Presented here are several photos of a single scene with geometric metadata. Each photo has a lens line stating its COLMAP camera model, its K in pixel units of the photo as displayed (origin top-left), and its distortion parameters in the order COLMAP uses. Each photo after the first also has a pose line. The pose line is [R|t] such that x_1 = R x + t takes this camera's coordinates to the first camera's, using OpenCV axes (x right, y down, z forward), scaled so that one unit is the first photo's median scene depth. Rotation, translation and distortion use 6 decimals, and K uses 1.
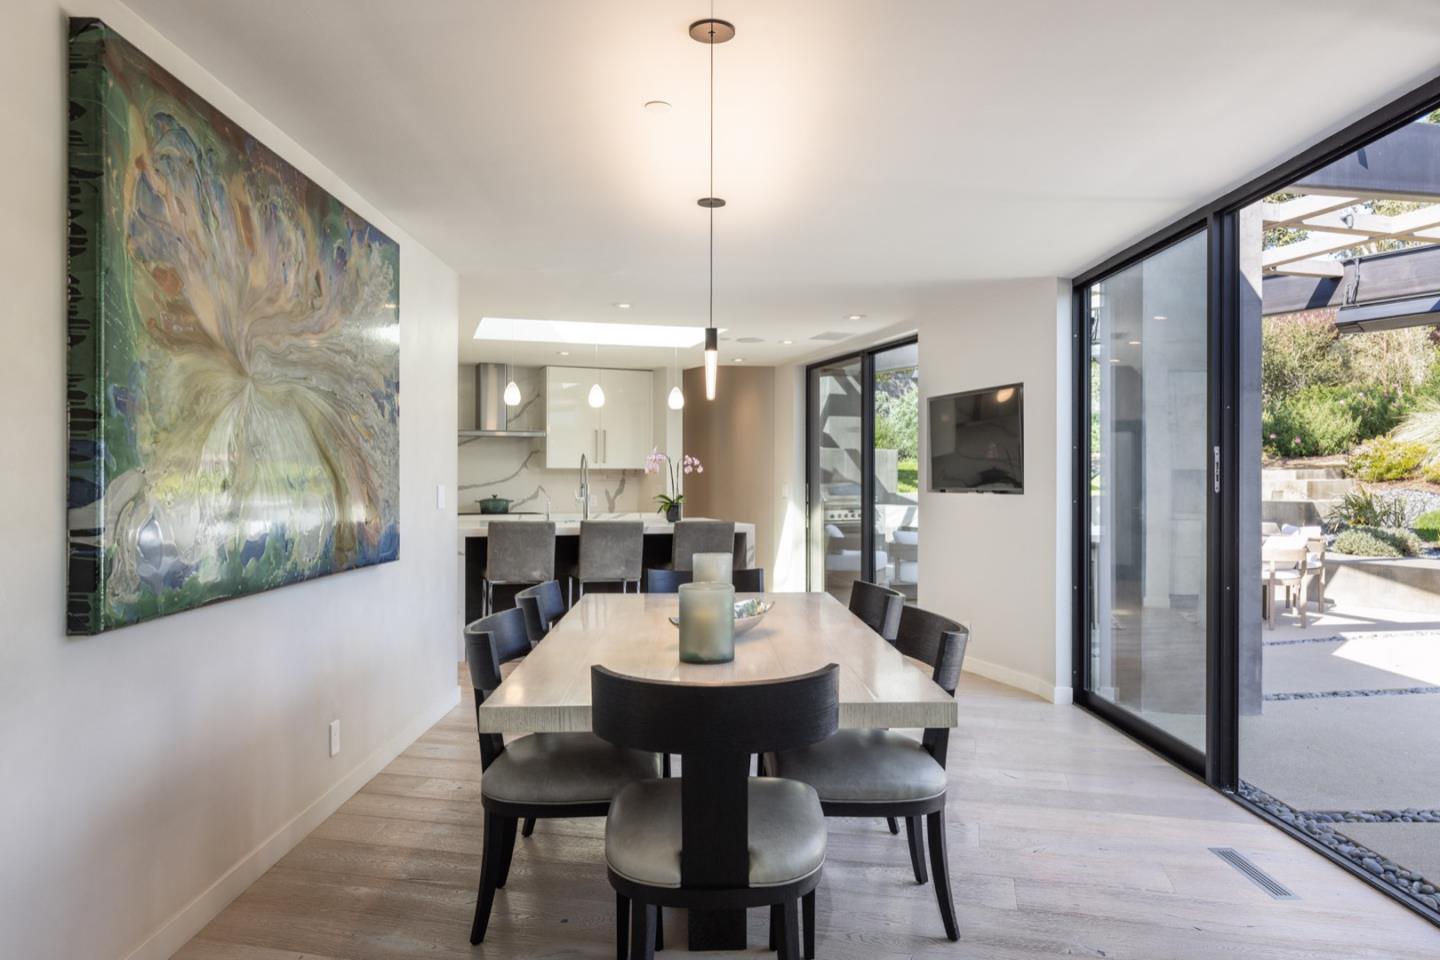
lens RADIAL K [[998.5, 0, 715.4], [0, 998.5, 464.9], [0, 0, 1]] dist [0.002575, 0.001540]
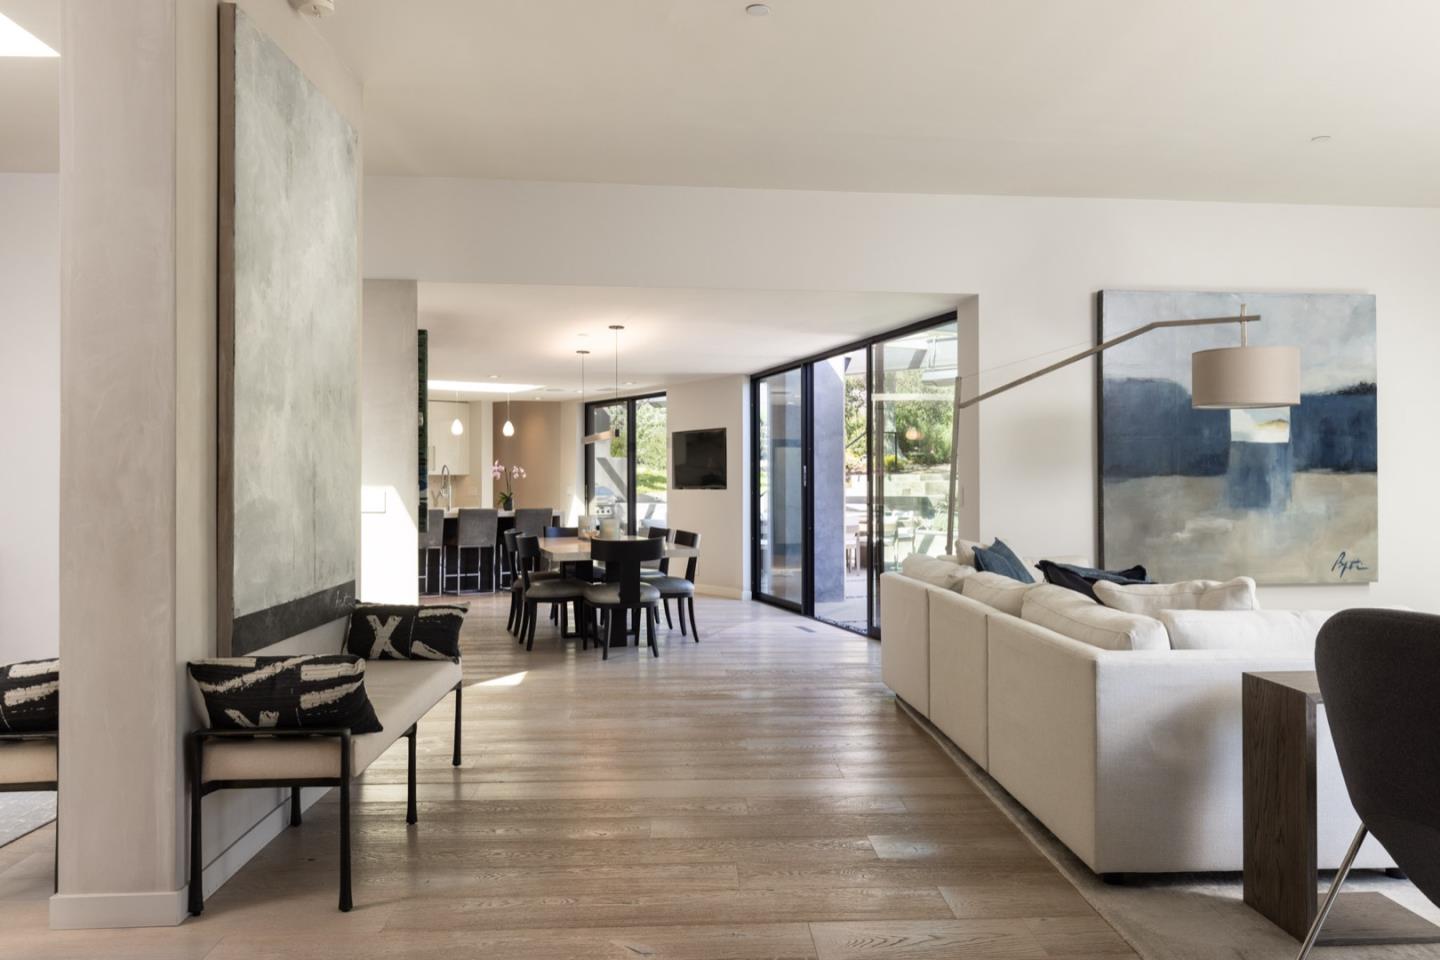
lens RADIAL K [[962.5, 0, 720.0], [0, 962.5, 480.0], [0, 0, 1]] dist [0.000251, 0.000002]
pose [[0.961178, -0.004647, 0.275890, -0.140116], [0.001532, 0.999933, 0.011505, -0.005610], [-0.275925, -0.010635, 0.961120, -0.509984]]
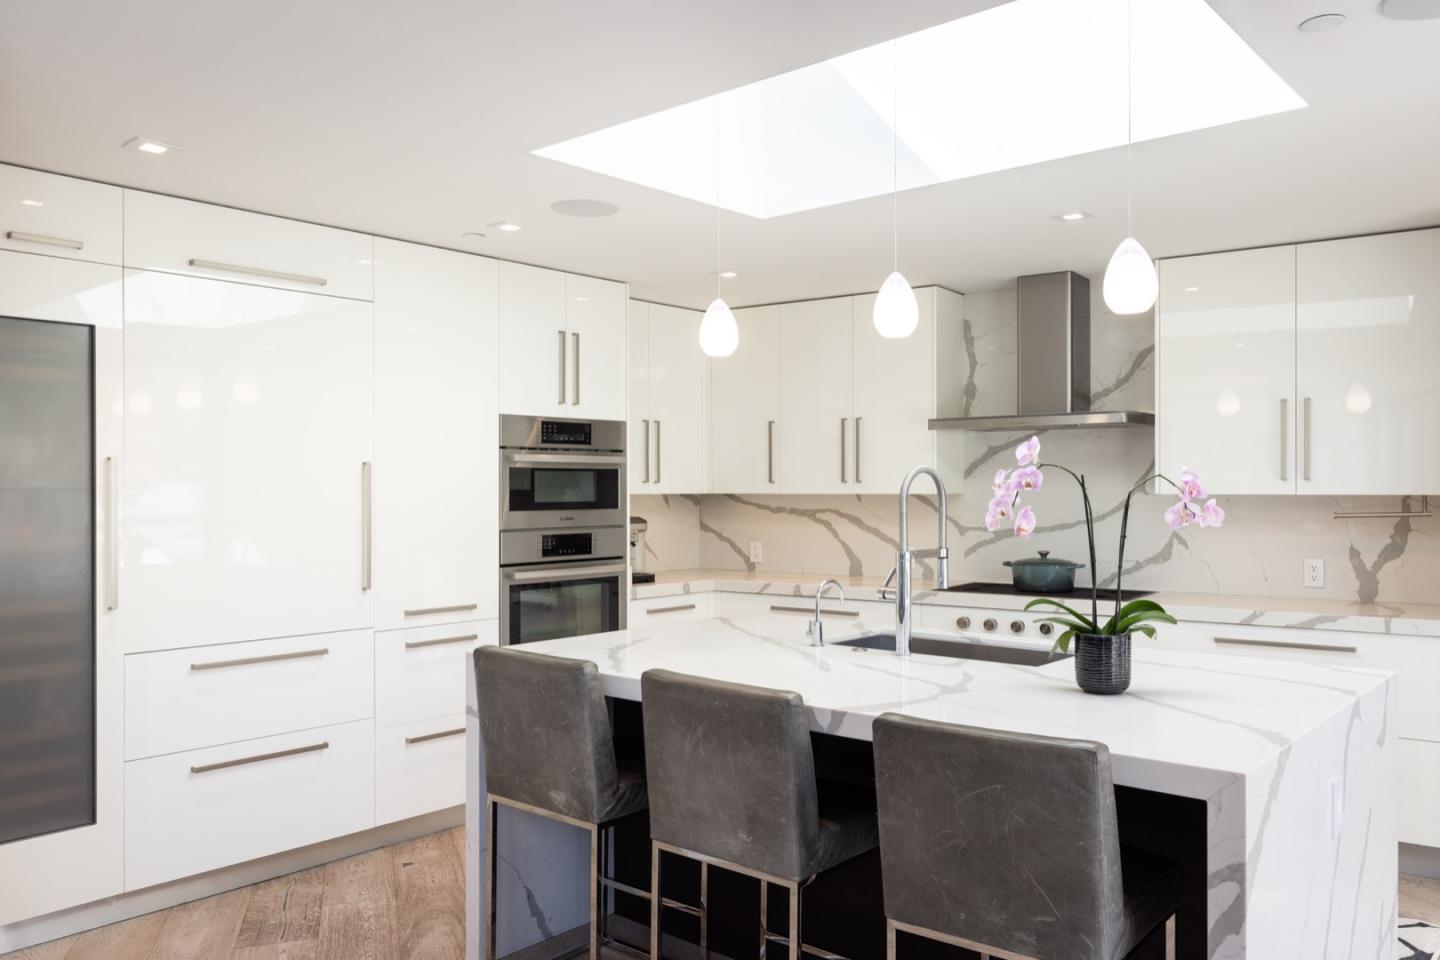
lens RADIAL K [[1119.6, 0, 720.0], [0, 1119.6, 480.0], [0, 0, 1]] dist [0.006079, 0.000579]
pose [[0.525363, -0.008324, -0.850837, 0.183621], [0.017057, 0.999854, 0.000750, -0.008156], [0.850707, -0.014906, 0.525428, 0.727818]]
